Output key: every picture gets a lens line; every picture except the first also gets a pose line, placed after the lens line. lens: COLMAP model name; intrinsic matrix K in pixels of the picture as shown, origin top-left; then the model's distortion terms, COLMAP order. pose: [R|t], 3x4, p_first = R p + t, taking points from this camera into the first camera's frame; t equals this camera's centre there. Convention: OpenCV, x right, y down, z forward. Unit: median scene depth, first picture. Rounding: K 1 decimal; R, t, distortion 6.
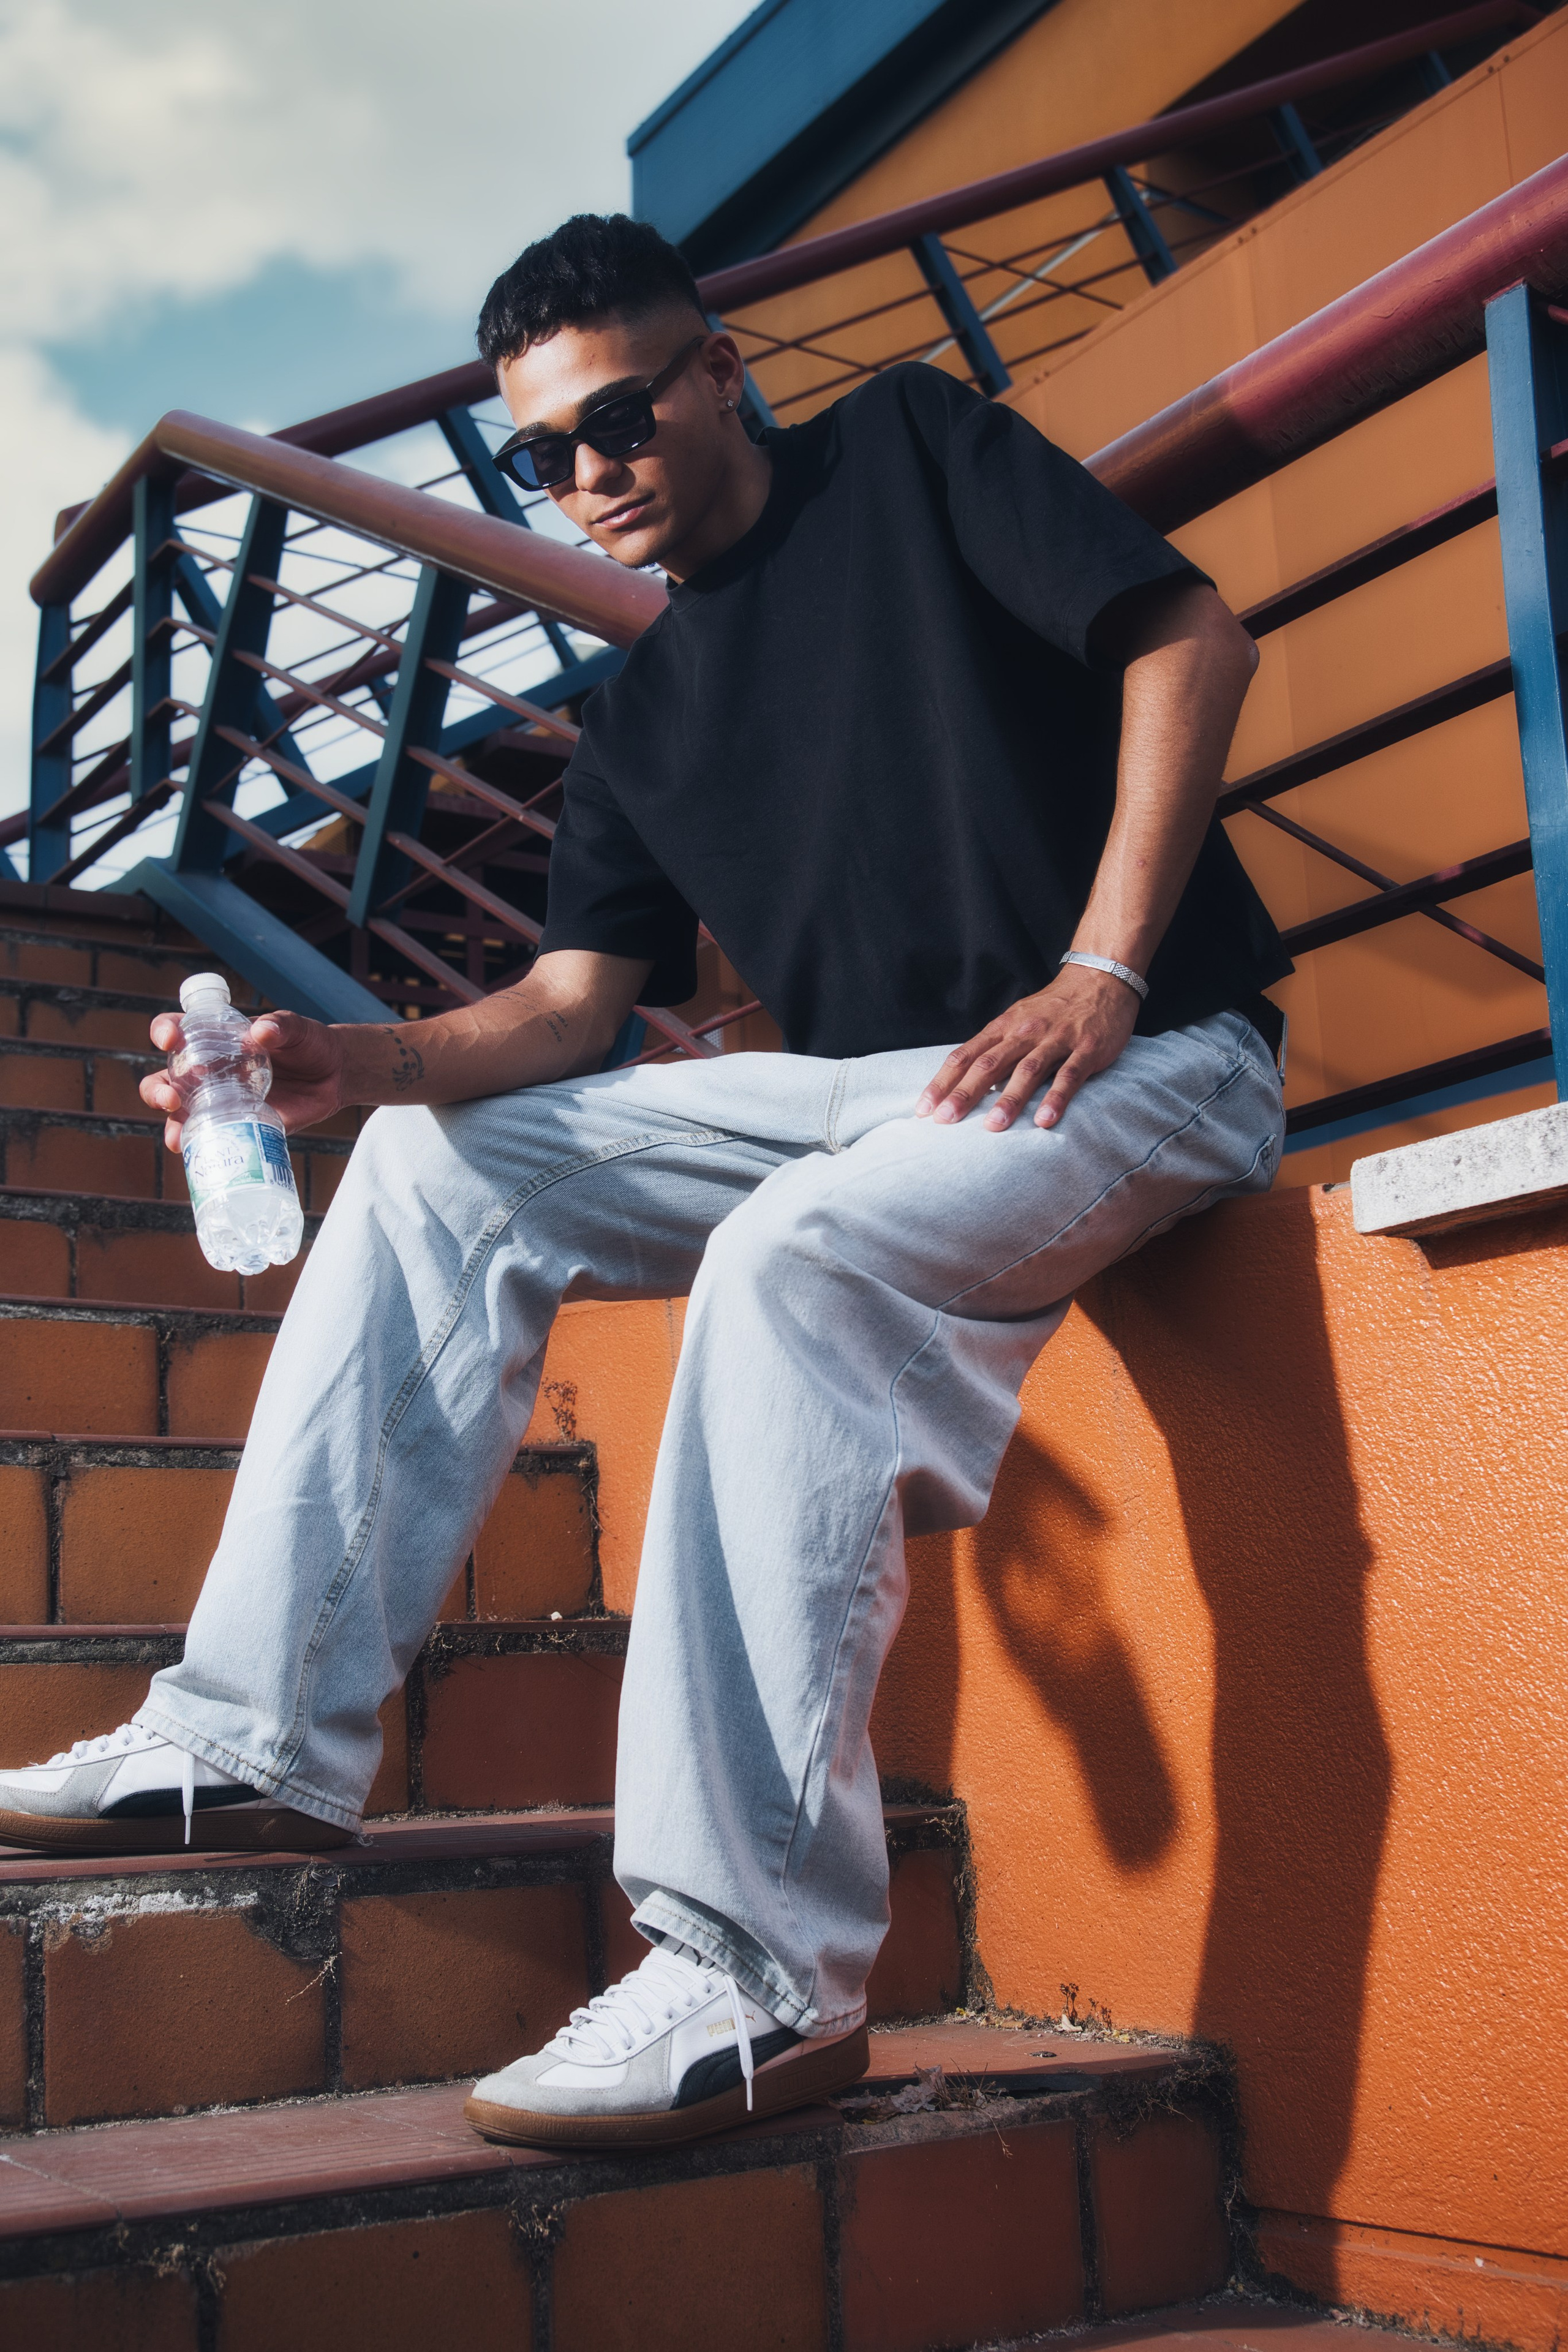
lens RADIAL K [[2658.8, 0, 782.0], [0, 2658.8, 1178.1], [0, 0, 1]] dist [-0.060609, 0.000000]
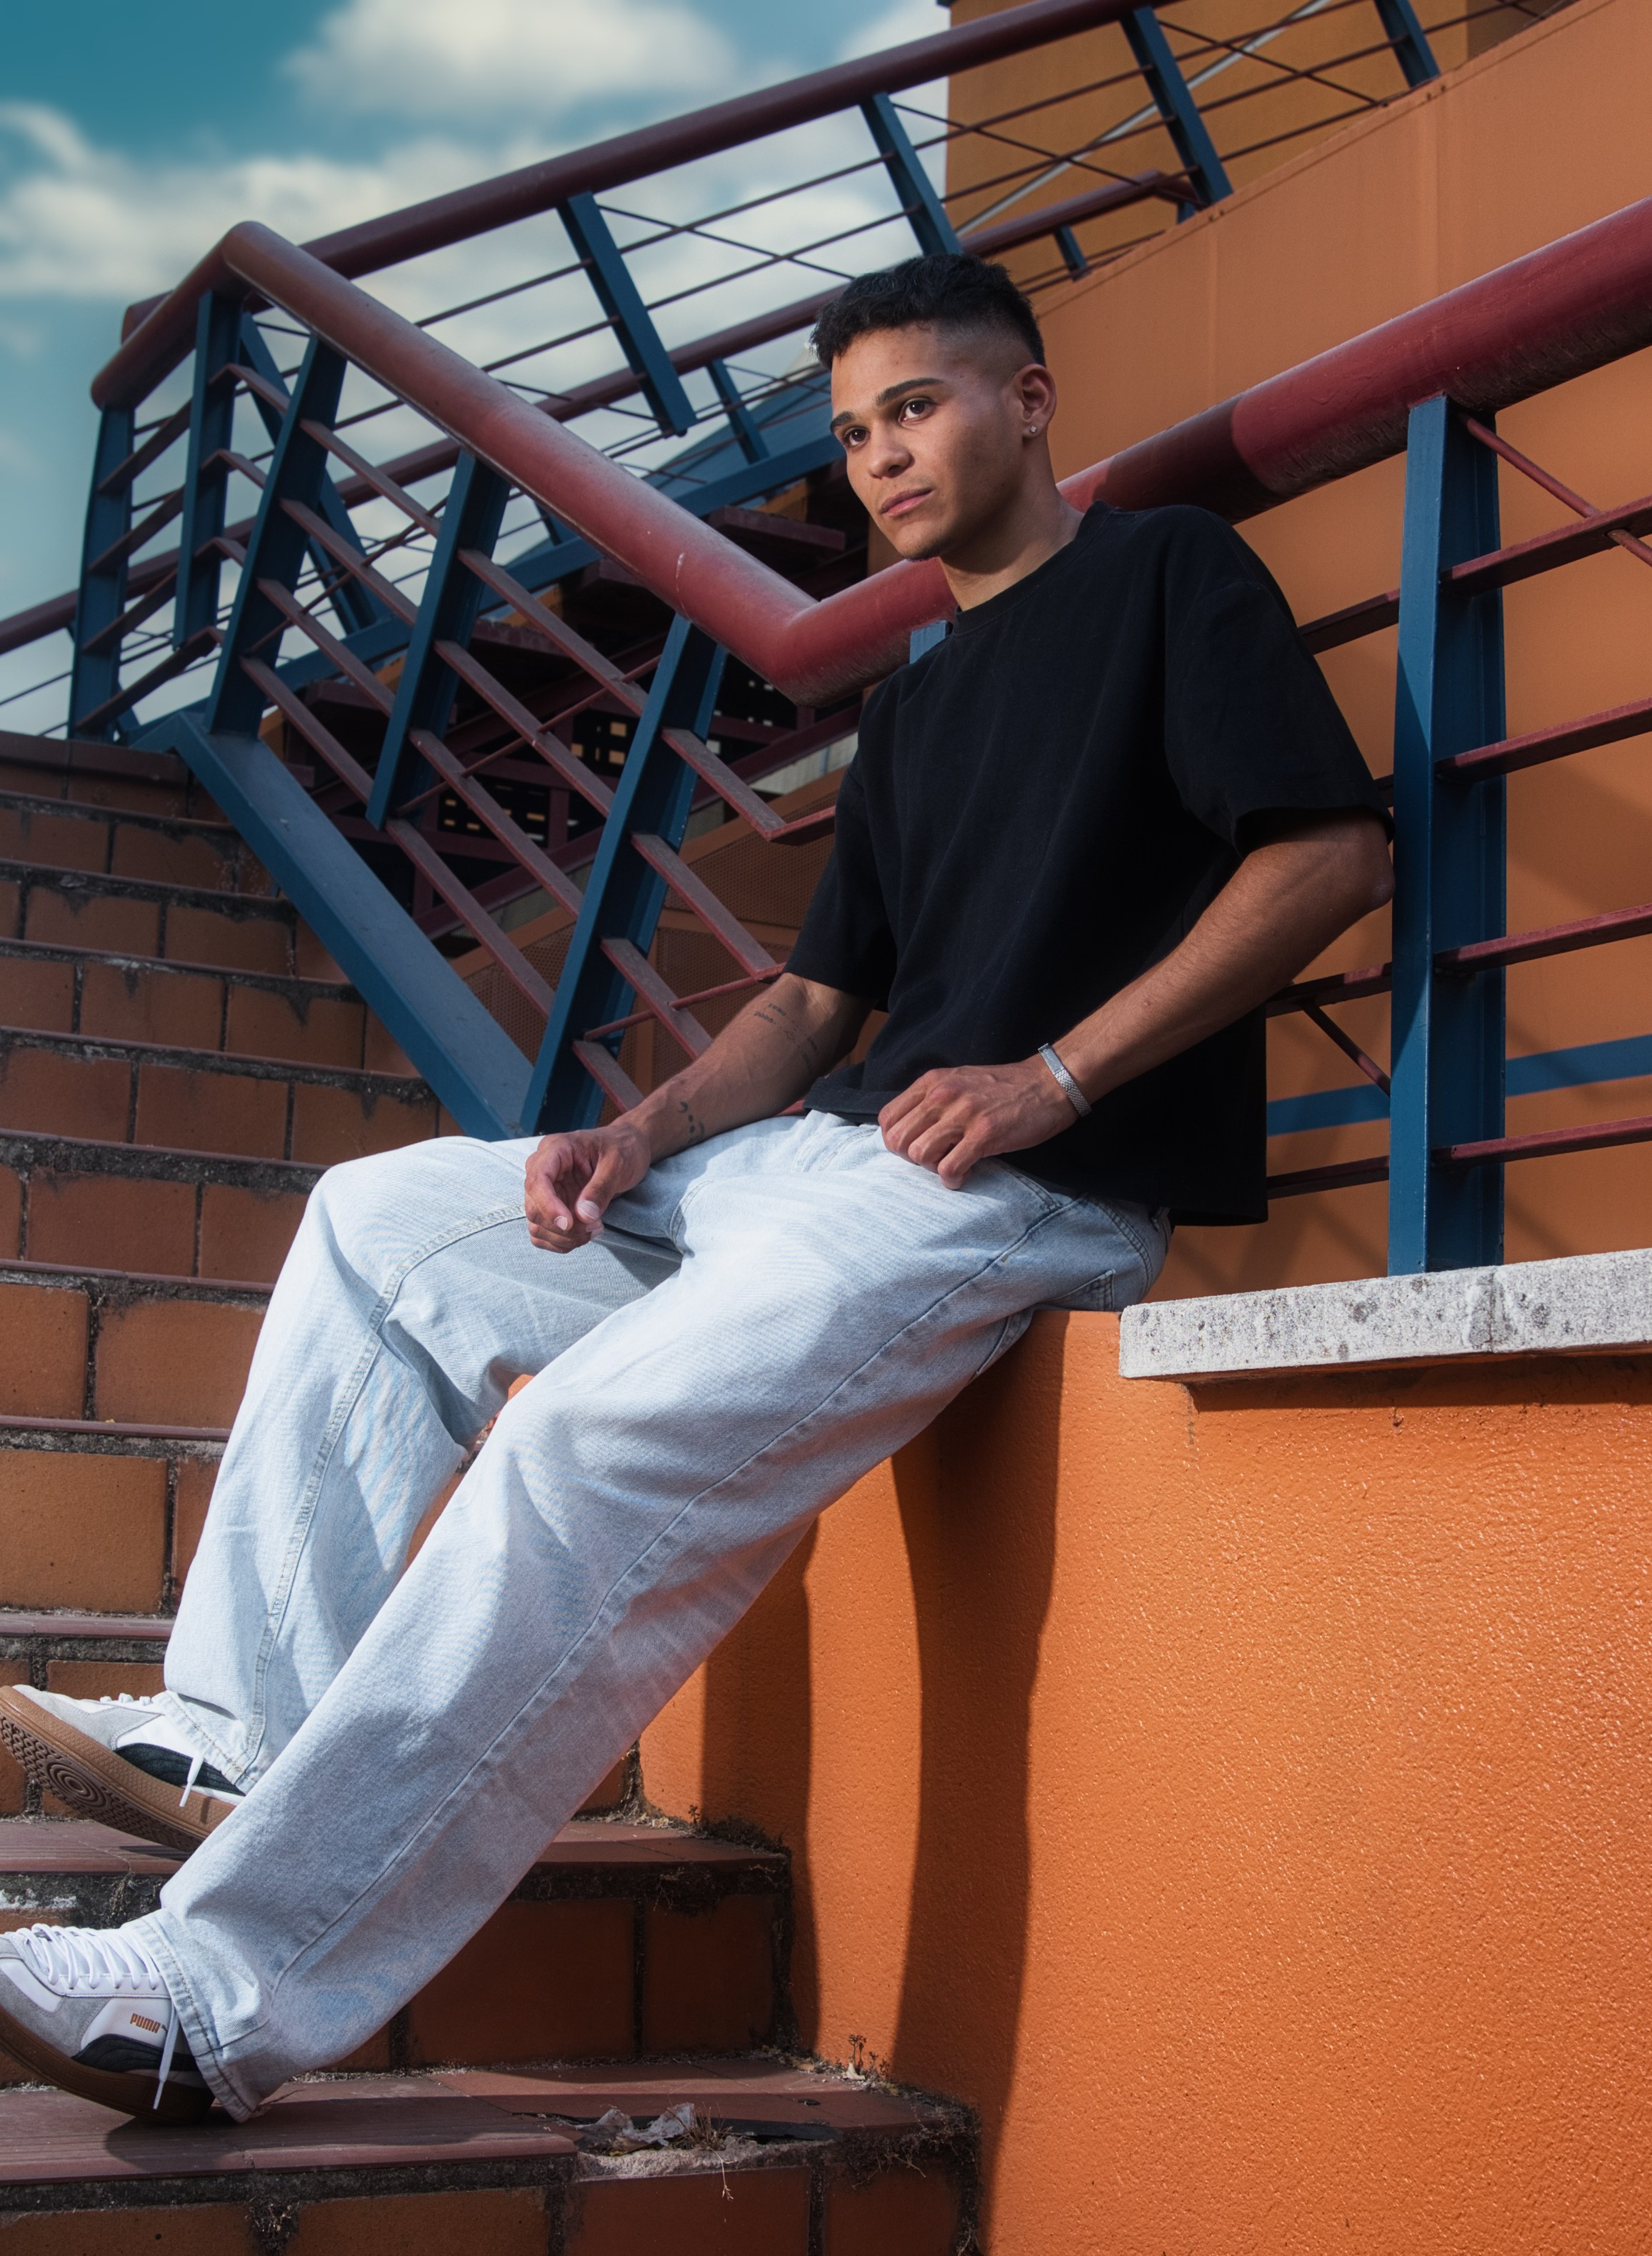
lens RADIAL K [[3141.9, 0, 883.2], [0, 3141.9, 1277.4], [0, 0, 1]] dist [-0.175201, 0.000000]
pose [[0.996680, 0.070898, -0.040019, 0.125105], [-0.066694, 0.992942, 0.098071, -0.097531], [0.046690, -0.095076, 0.994374, -0.166548]]
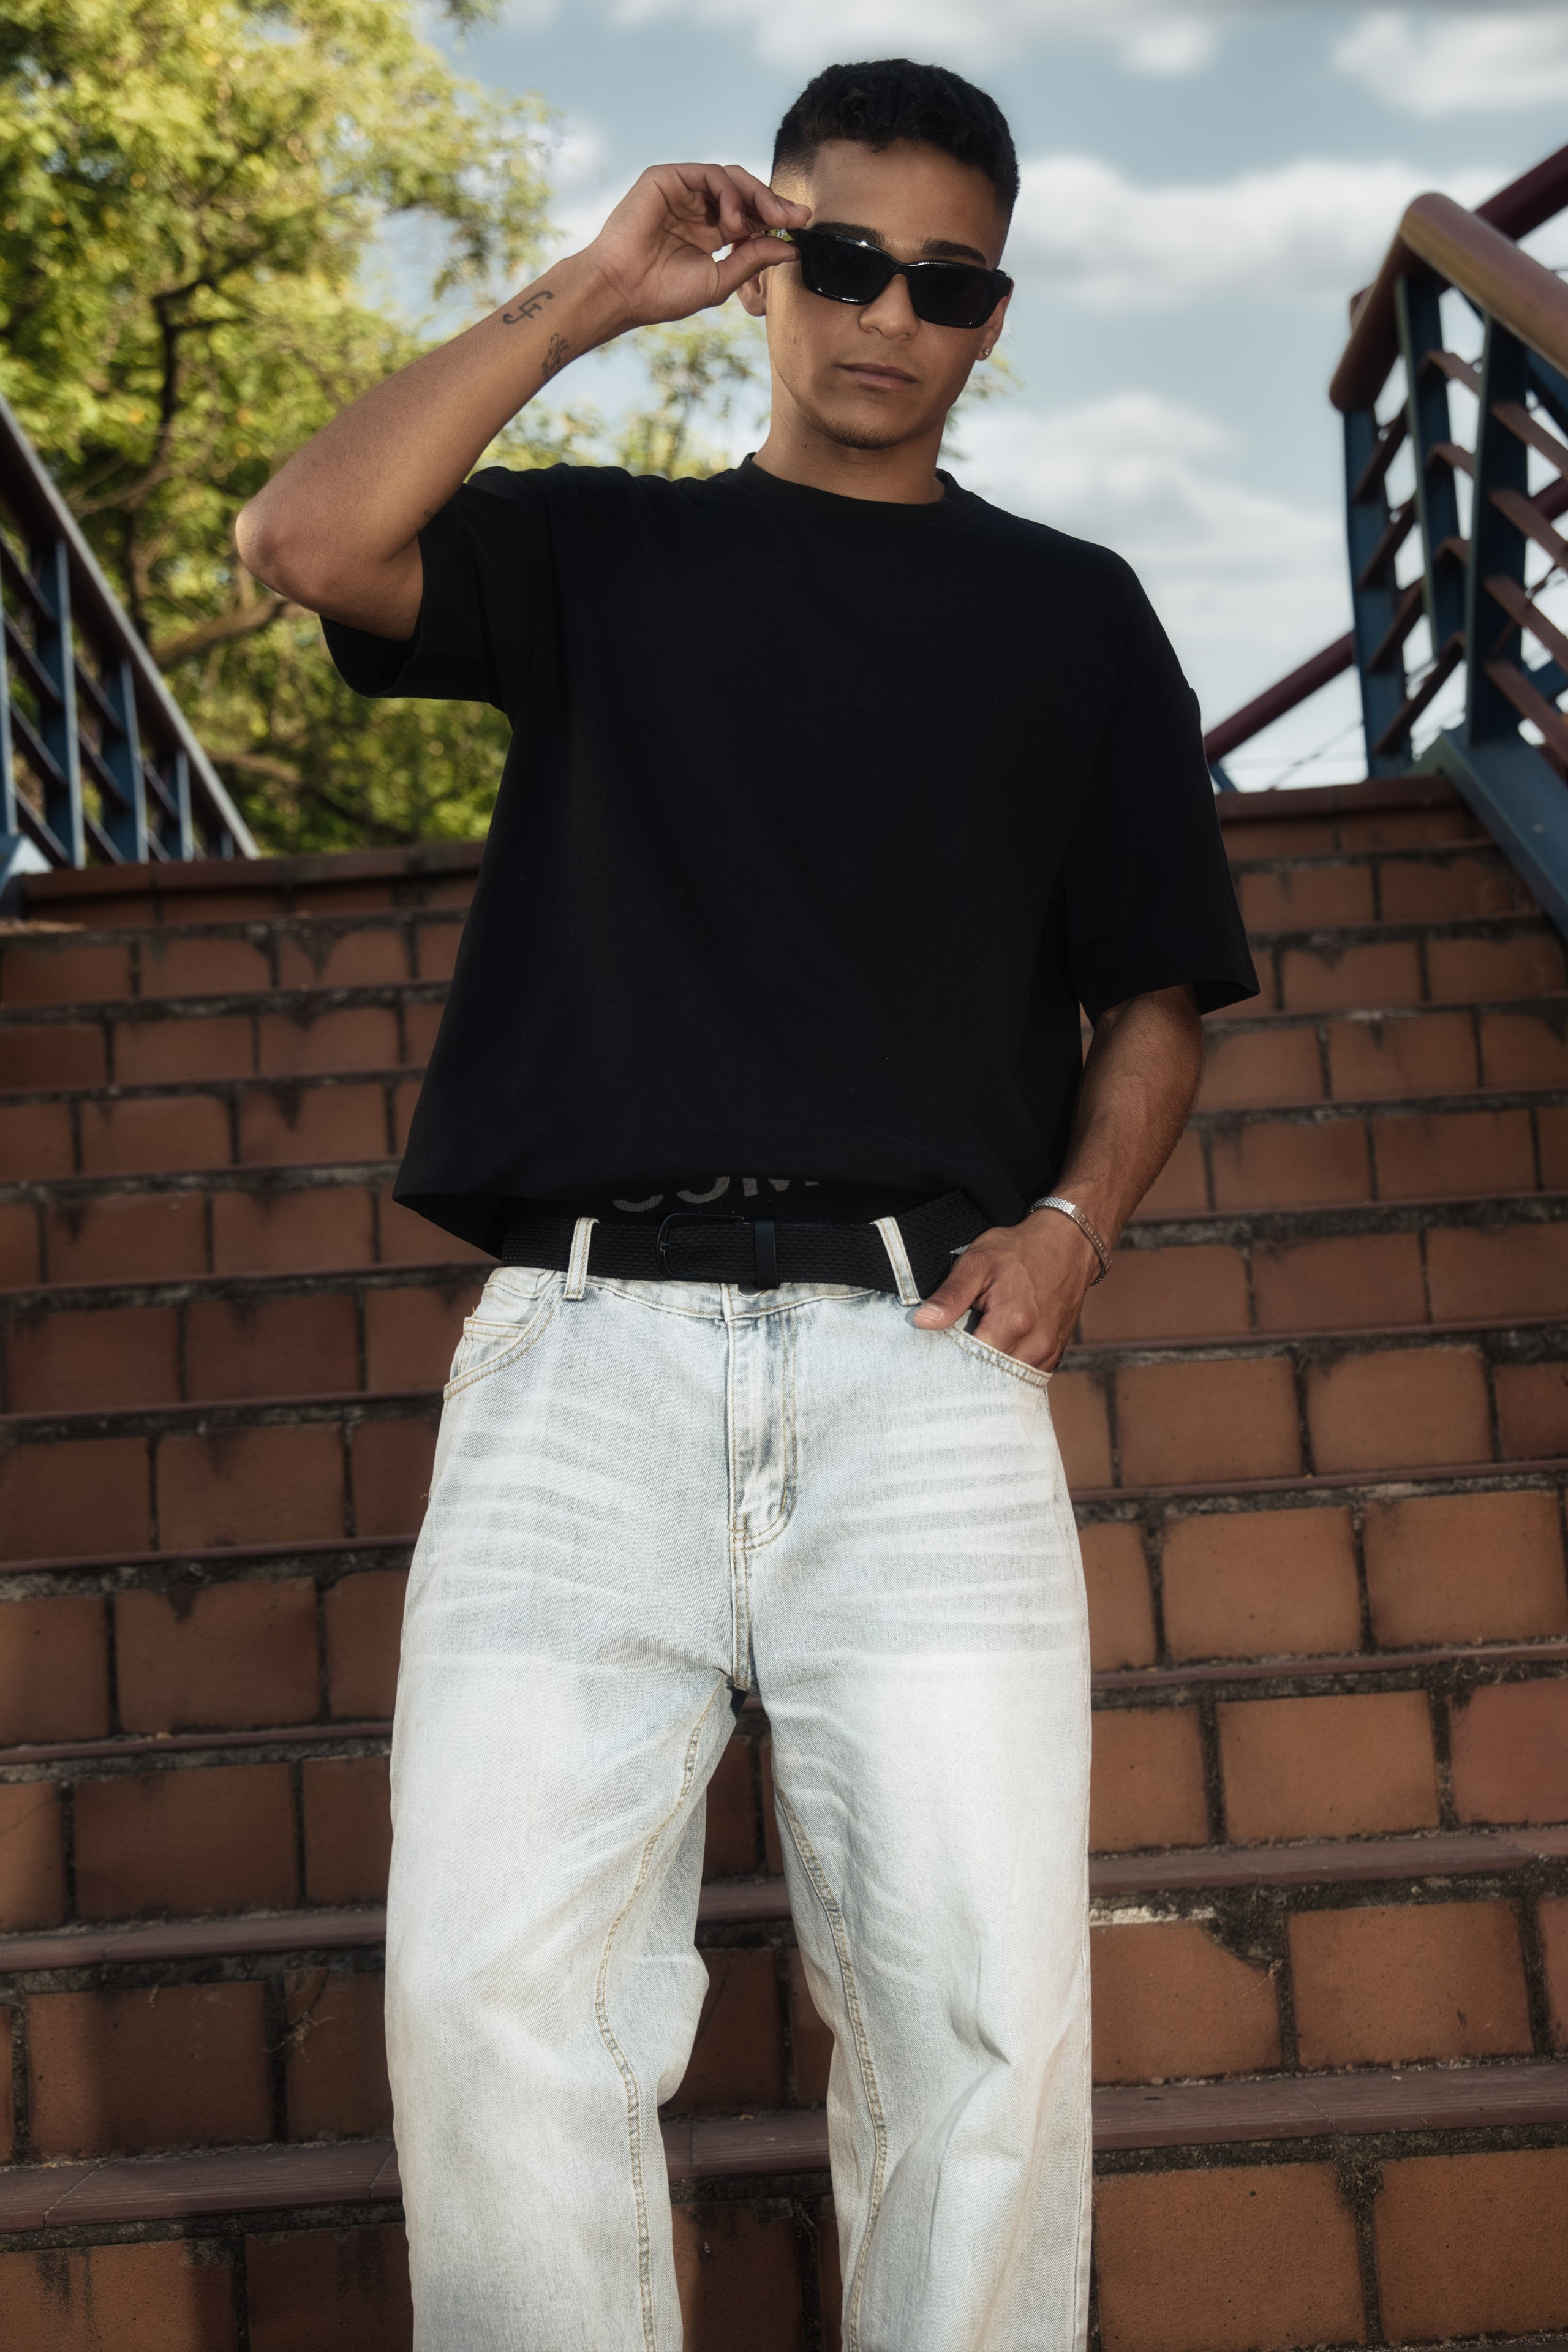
lens RADIAL K [[3694.3, 0, 780.4], [0, 3694.3, 1166.1], [0, 0, 1]] dist [0.118294, 0.000000]
pose [[0.848205, -0.092528, -0.521523, 0.431956], [0.139146, 0.988966, 0.050846, -0.143371], [0.511064, -0.115695, 0.851721, -0.412628]]
